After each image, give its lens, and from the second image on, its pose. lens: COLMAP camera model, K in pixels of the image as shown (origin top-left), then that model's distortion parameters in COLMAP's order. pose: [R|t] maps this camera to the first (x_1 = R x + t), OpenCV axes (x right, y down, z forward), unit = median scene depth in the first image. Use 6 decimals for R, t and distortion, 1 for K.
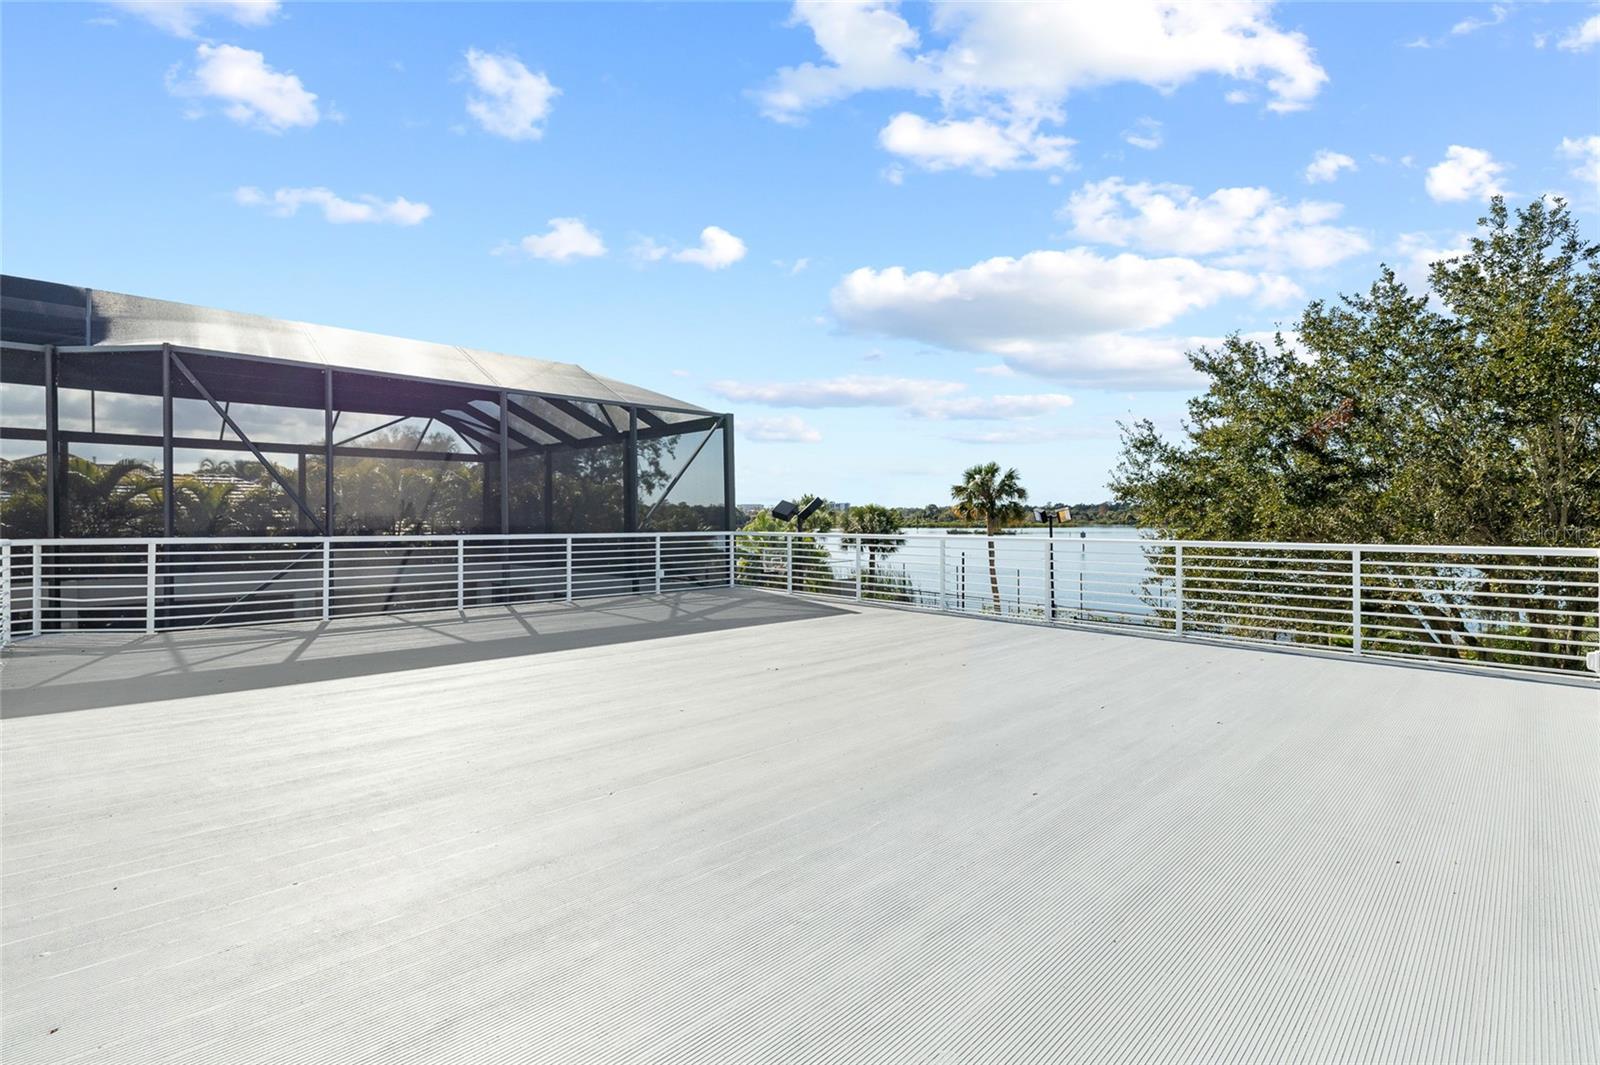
lens RADIAL K [[723.0, 0, 800.0], [0, 723.0, 532.5], [0, 0, 1]] dist [-0.047272, -0.000138]
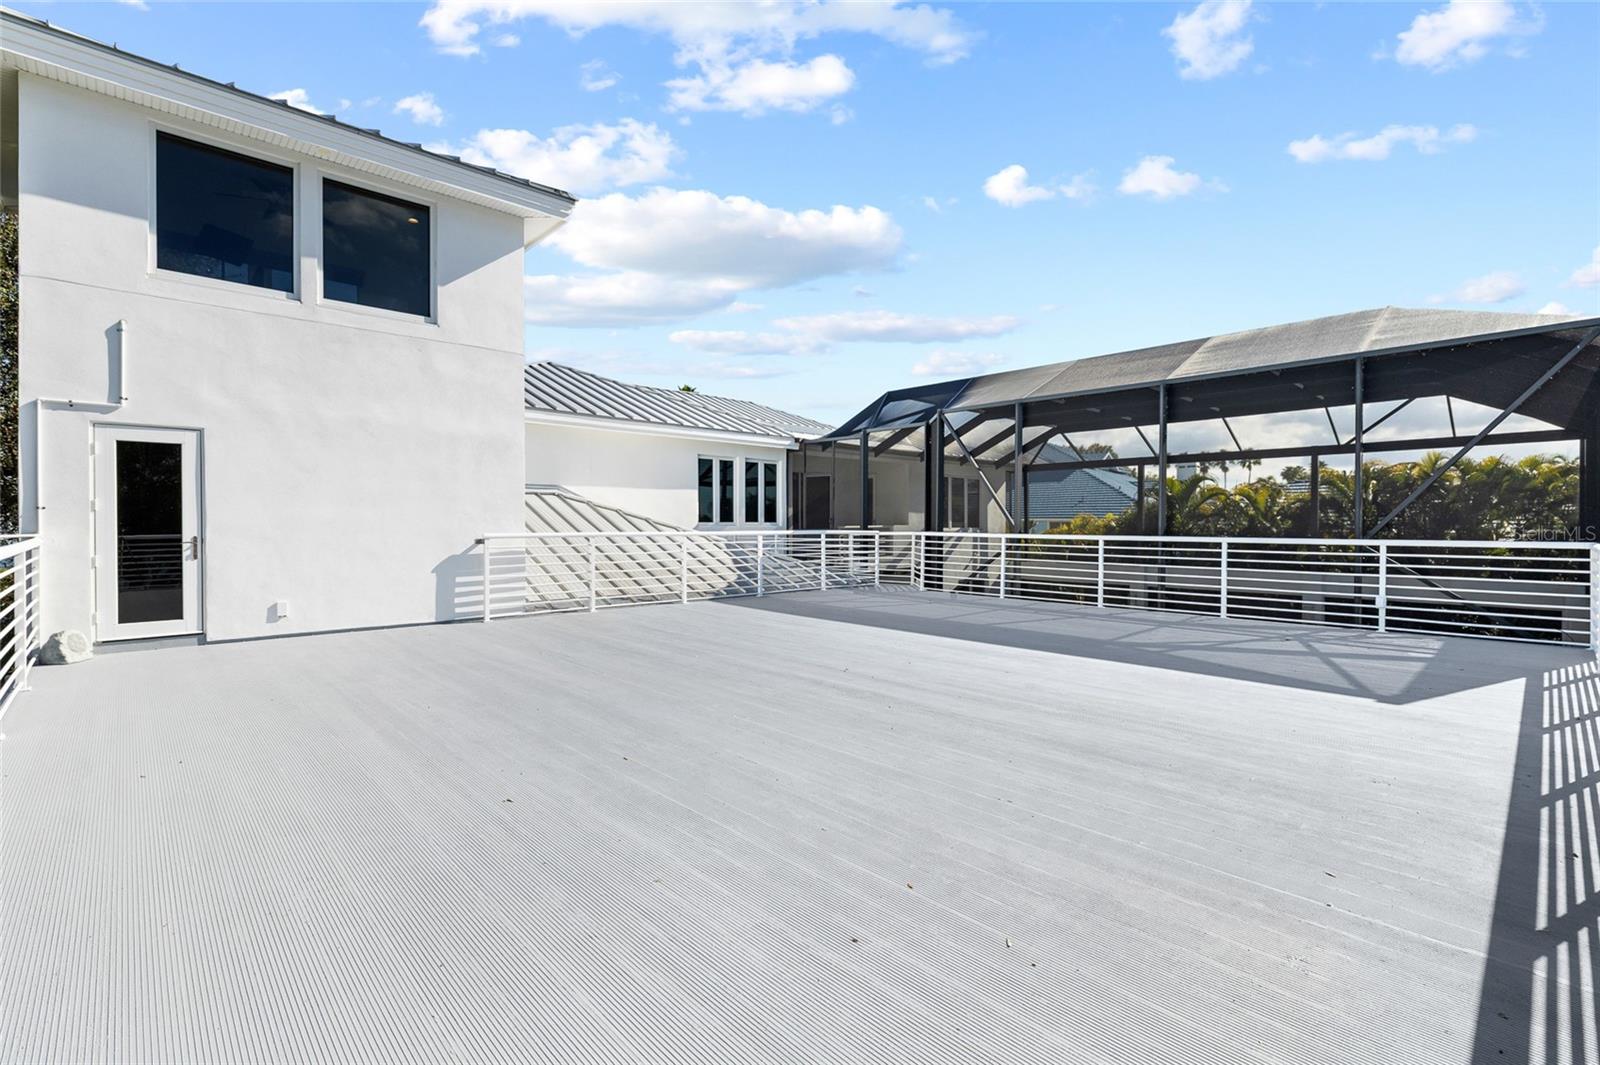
lens RADIAL K [[712.8, 0, 804.0], [0, 712.8, 521.3], [0, 0, 1]] dist [-0.000897, -0.000055]
pose [[-0.033266, -0.005770, -0.999430, 0.327054], [-0.014468, 0.999881, -0.005291, -0.003329], [0.999342, 0.014284, -0.033345, 0.334454]]
